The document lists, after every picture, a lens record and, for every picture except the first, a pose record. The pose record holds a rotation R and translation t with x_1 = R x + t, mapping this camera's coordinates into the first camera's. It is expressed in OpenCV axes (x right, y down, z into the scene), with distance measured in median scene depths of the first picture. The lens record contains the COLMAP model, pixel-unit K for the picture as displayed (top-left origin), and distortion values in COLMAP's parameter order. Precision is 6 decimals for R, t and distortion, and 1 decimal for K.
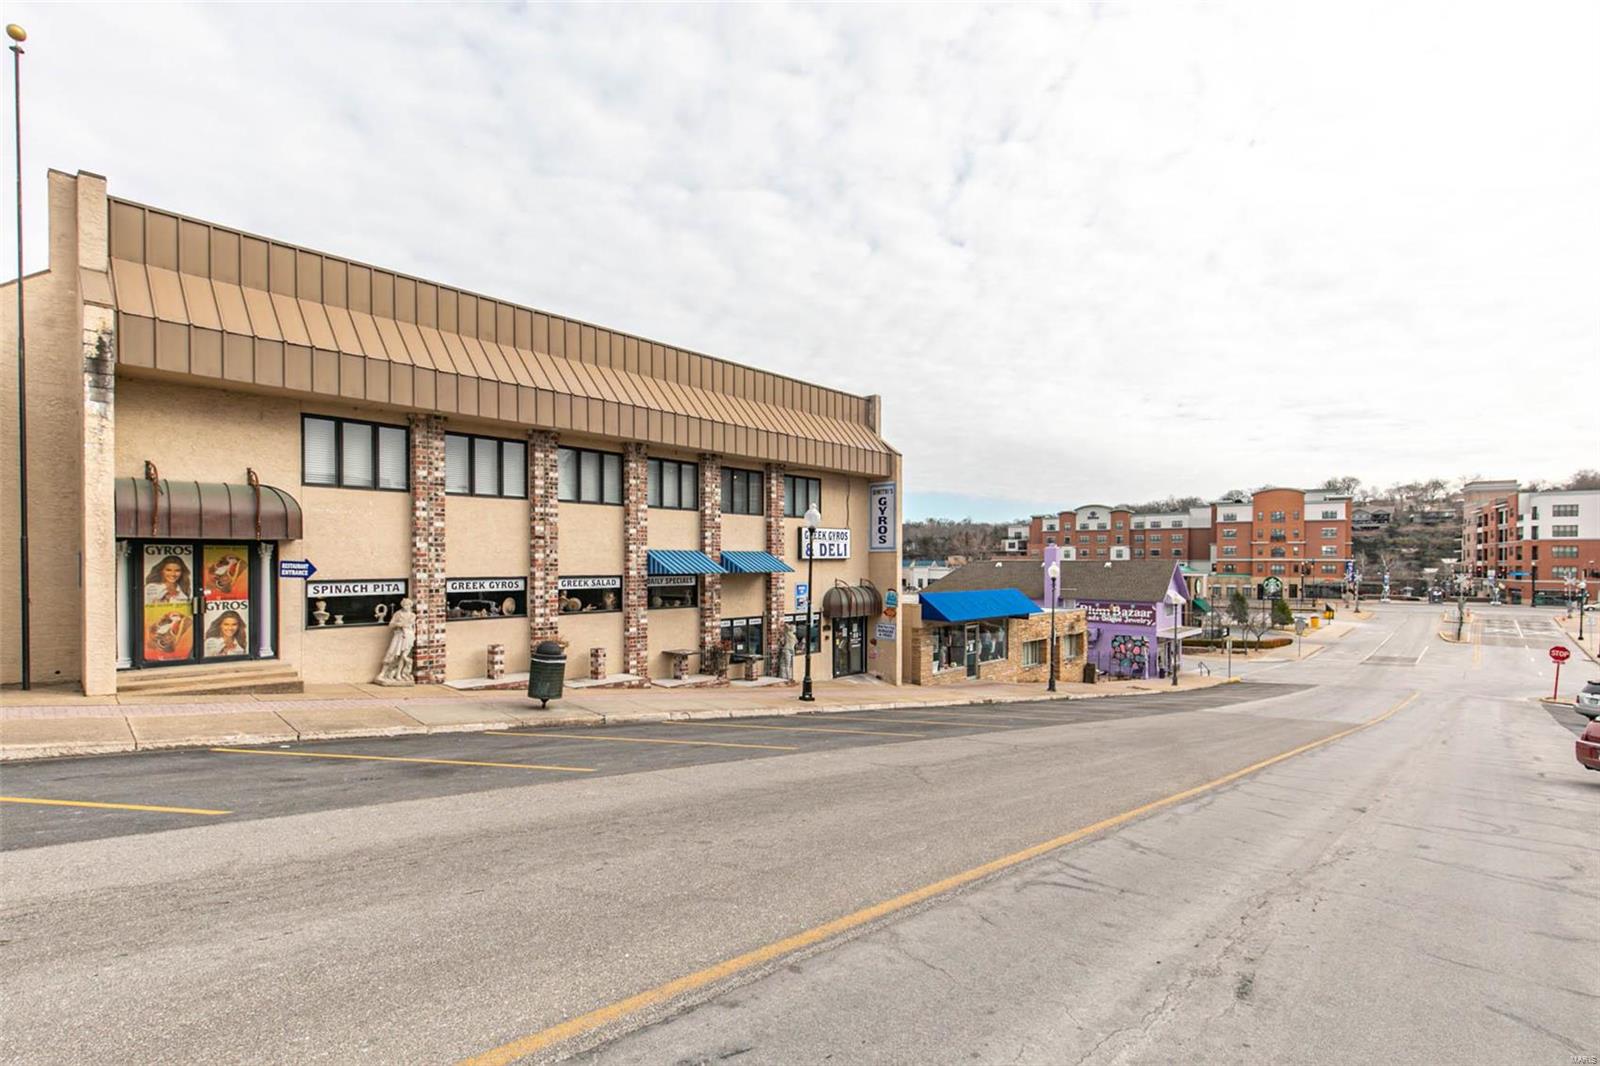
lens RADIAL K [[743.8, 0, 803.4], [0, 743.8, 571.5], [0, 0, 1]] dist [0.009028, -0.001535]
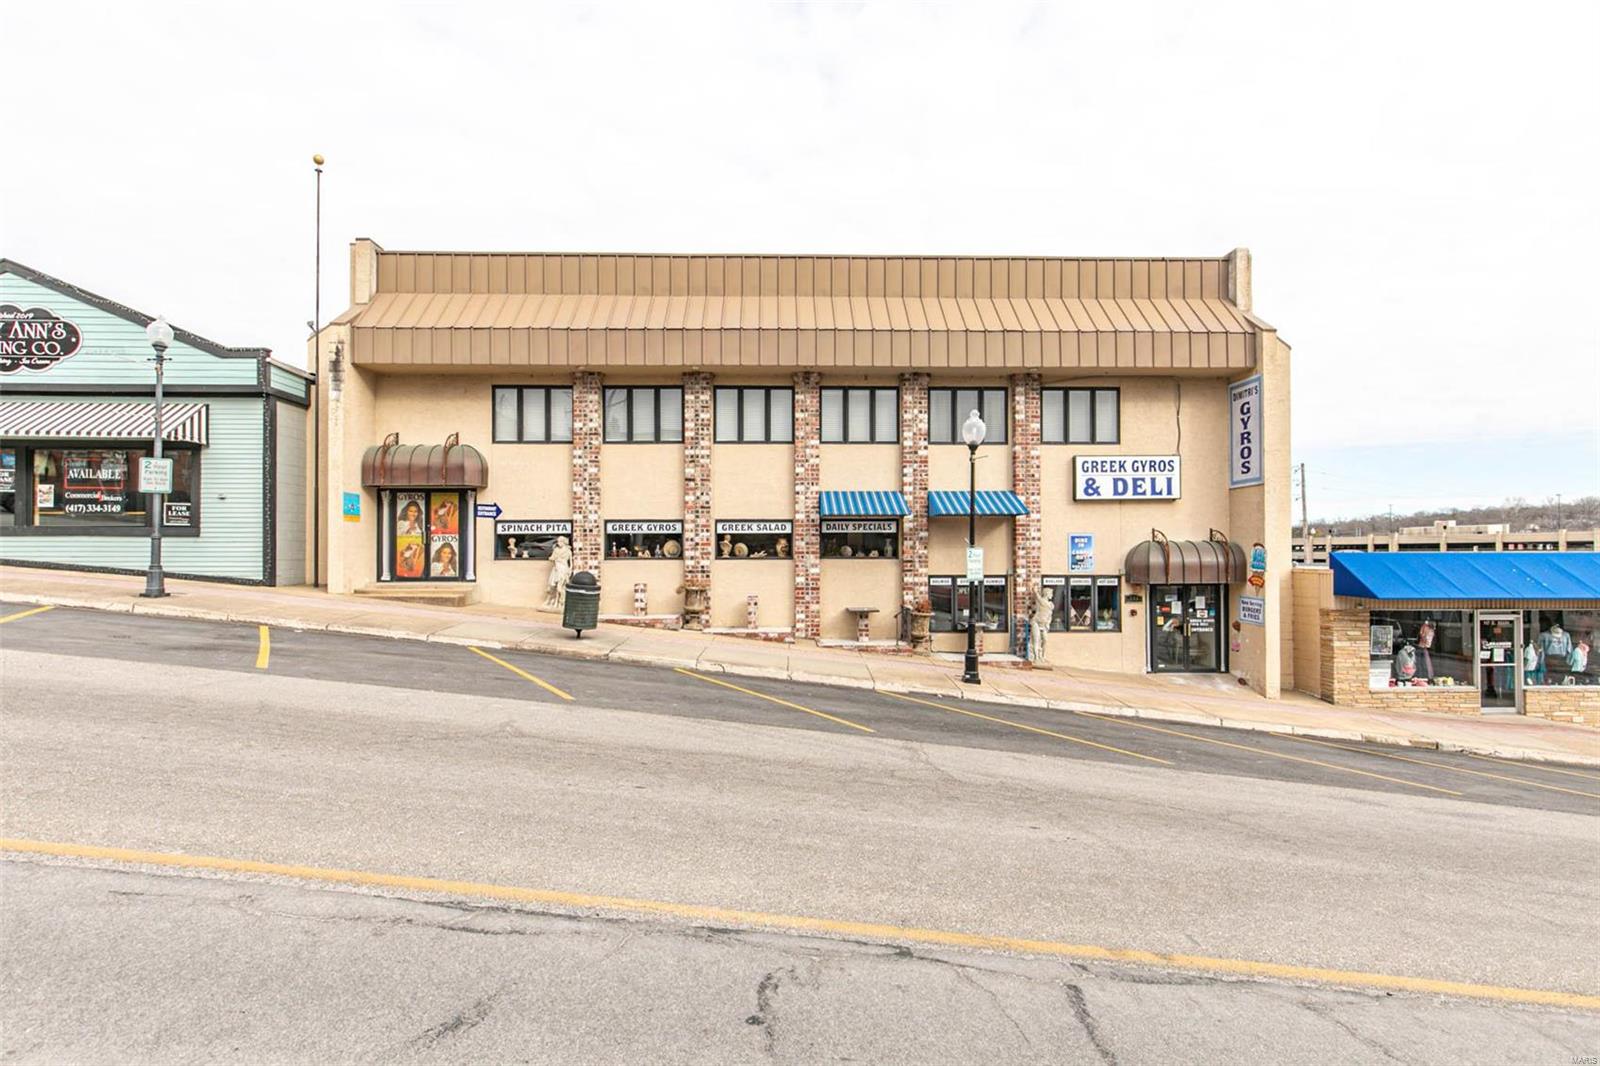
lens RADIAL K [[727.2, 0, 800.4], [0, 727.2, 550.7], [0, 0, 1]] dist [0.006768, -0.000577]
pose [[0.692974, -0.008903, -0.720908, 0.417814], [-0.006838, 0.999798, -0.018920, 0.062075], [0.720931, 0.018040, 0.692773, 0.403751]]
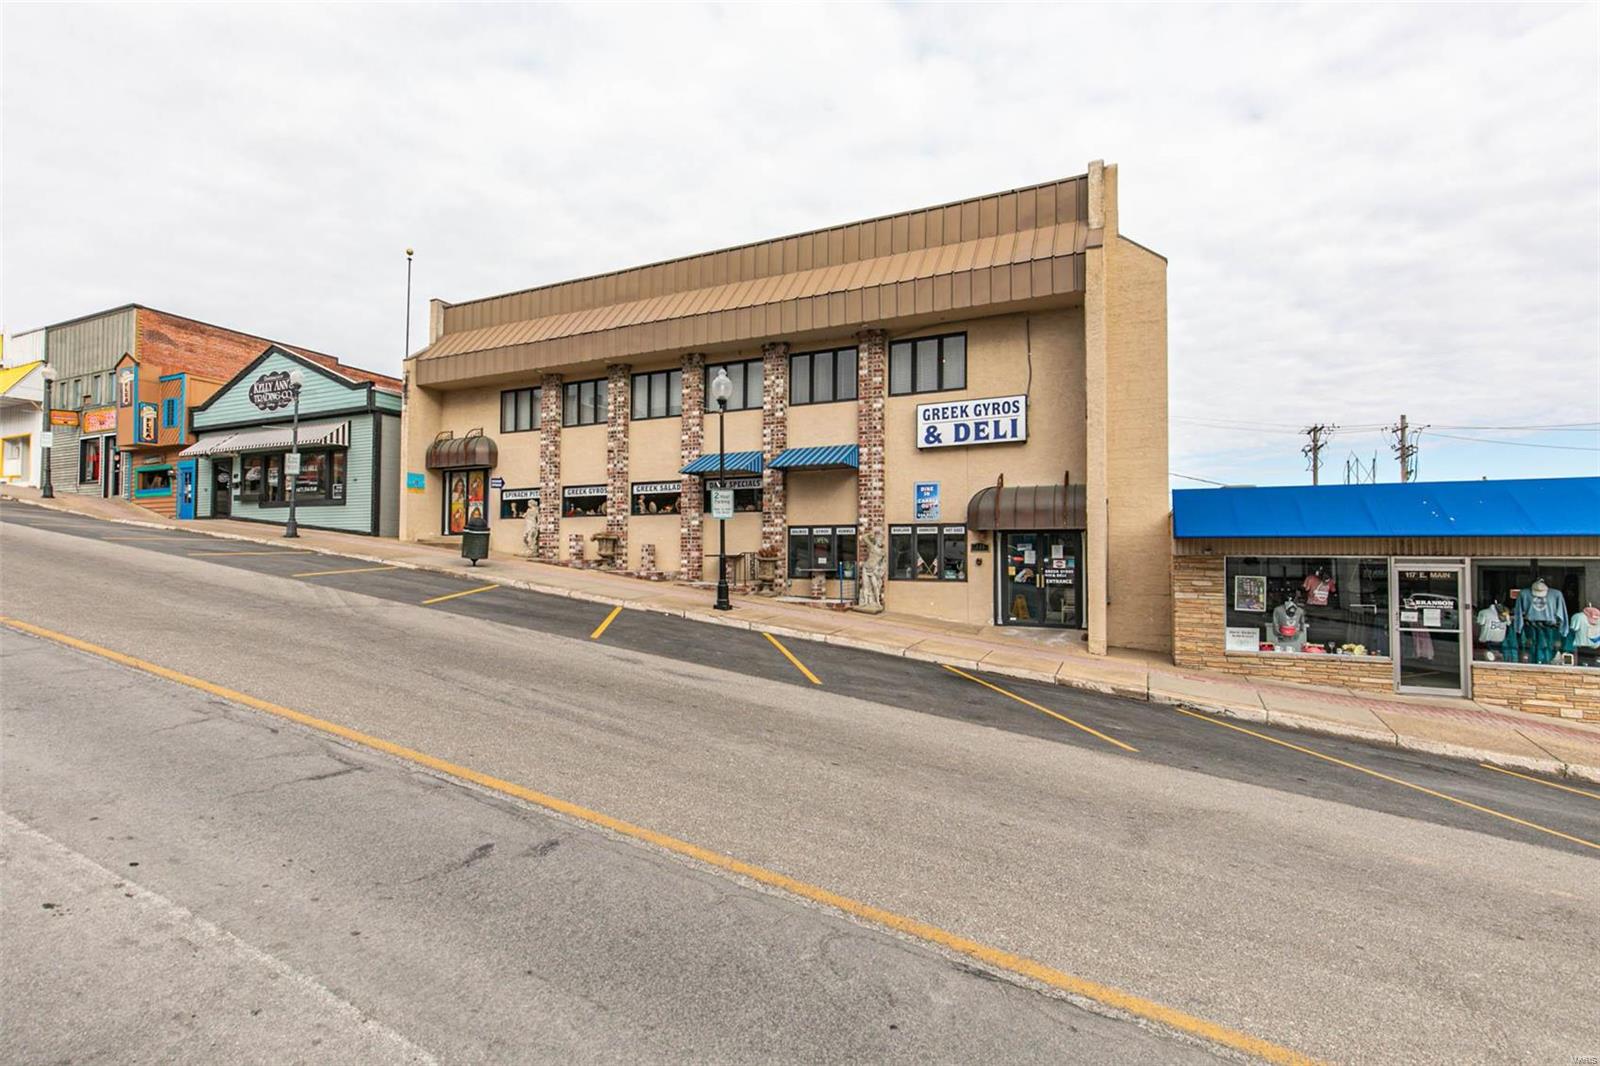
lens RADIAL K [[722.1, 0, 794.1], [0, 722.1, 534.2], [0, 0, 1]] dist [0.008921, -0.001161]
pose [[0.299306, -0.032359, -0.953608, 0.820107], [-0.016927, 0.999087, -0.039215, 0.125240], [0.954007, 0.027879, 0.298485, 0.870676]]
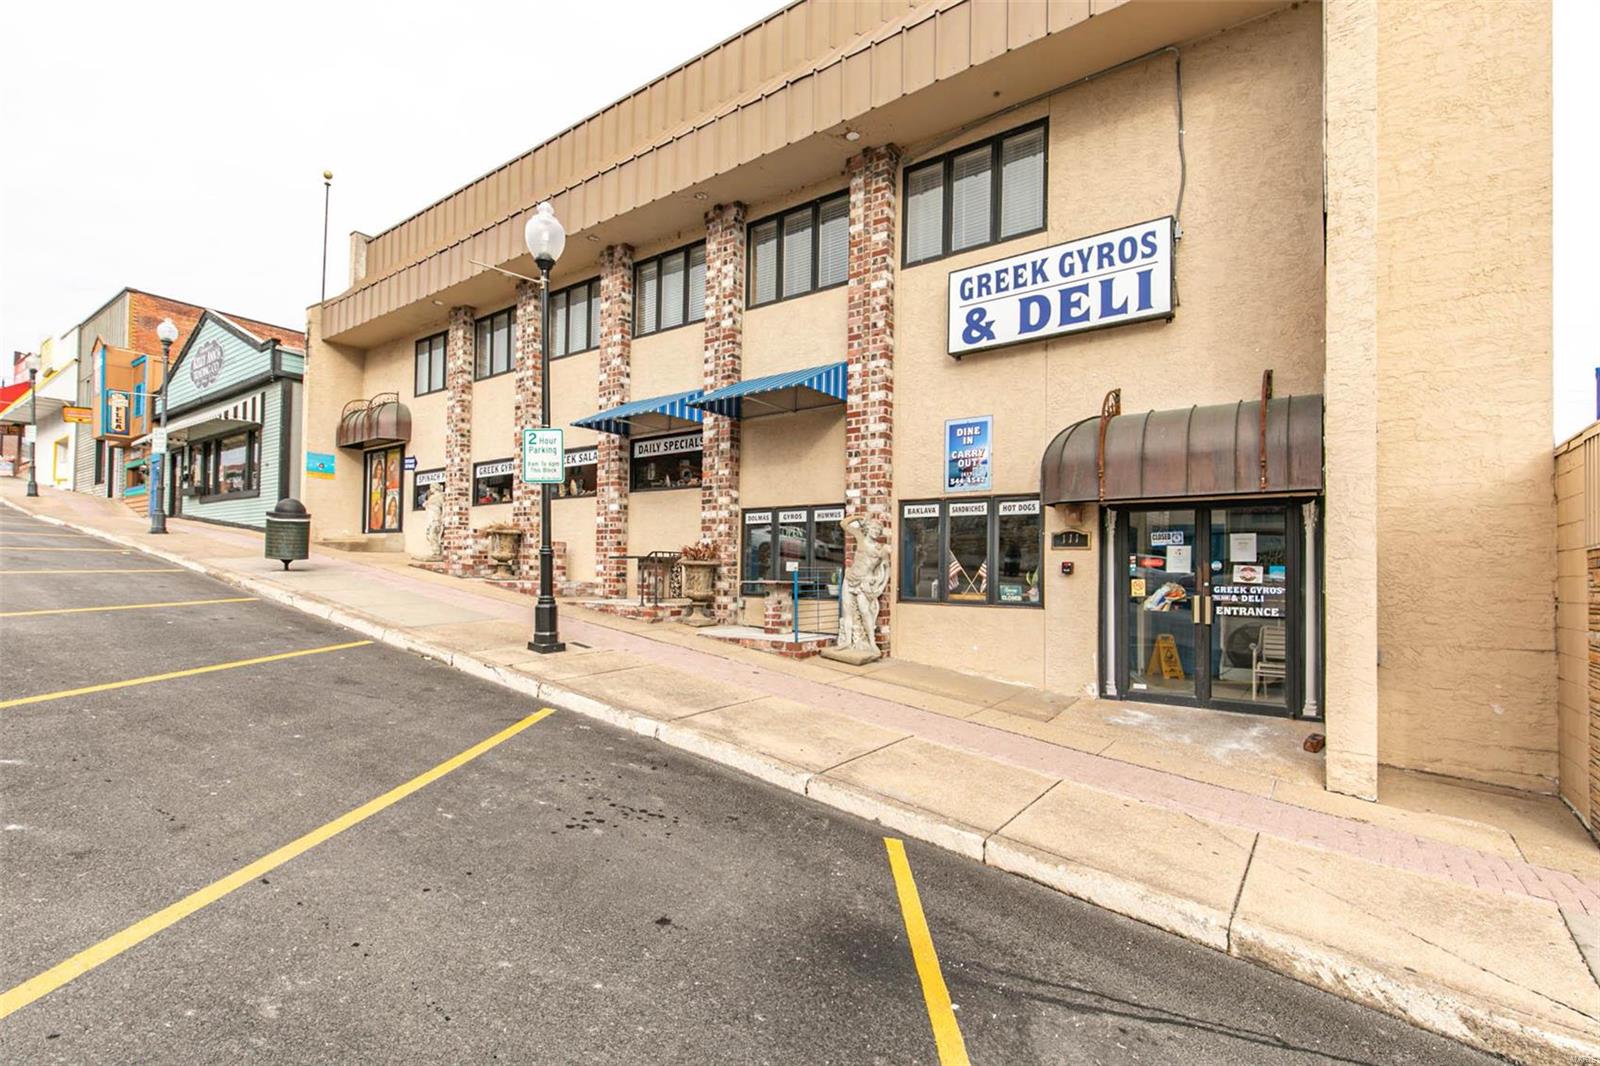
lens RADIAL K [[747.0, 0, 758.3], [0, 747.0, 557.3], [0, 0, 1]] dist [0.005923, -0.000740]
pose [[0.081859, -0.023044, -0.996377, 0.484267], [-0.028653, 0.999265, -0.025465, 0.130558], [0.996232, 0.030634, 0.081139, 1.125664]]
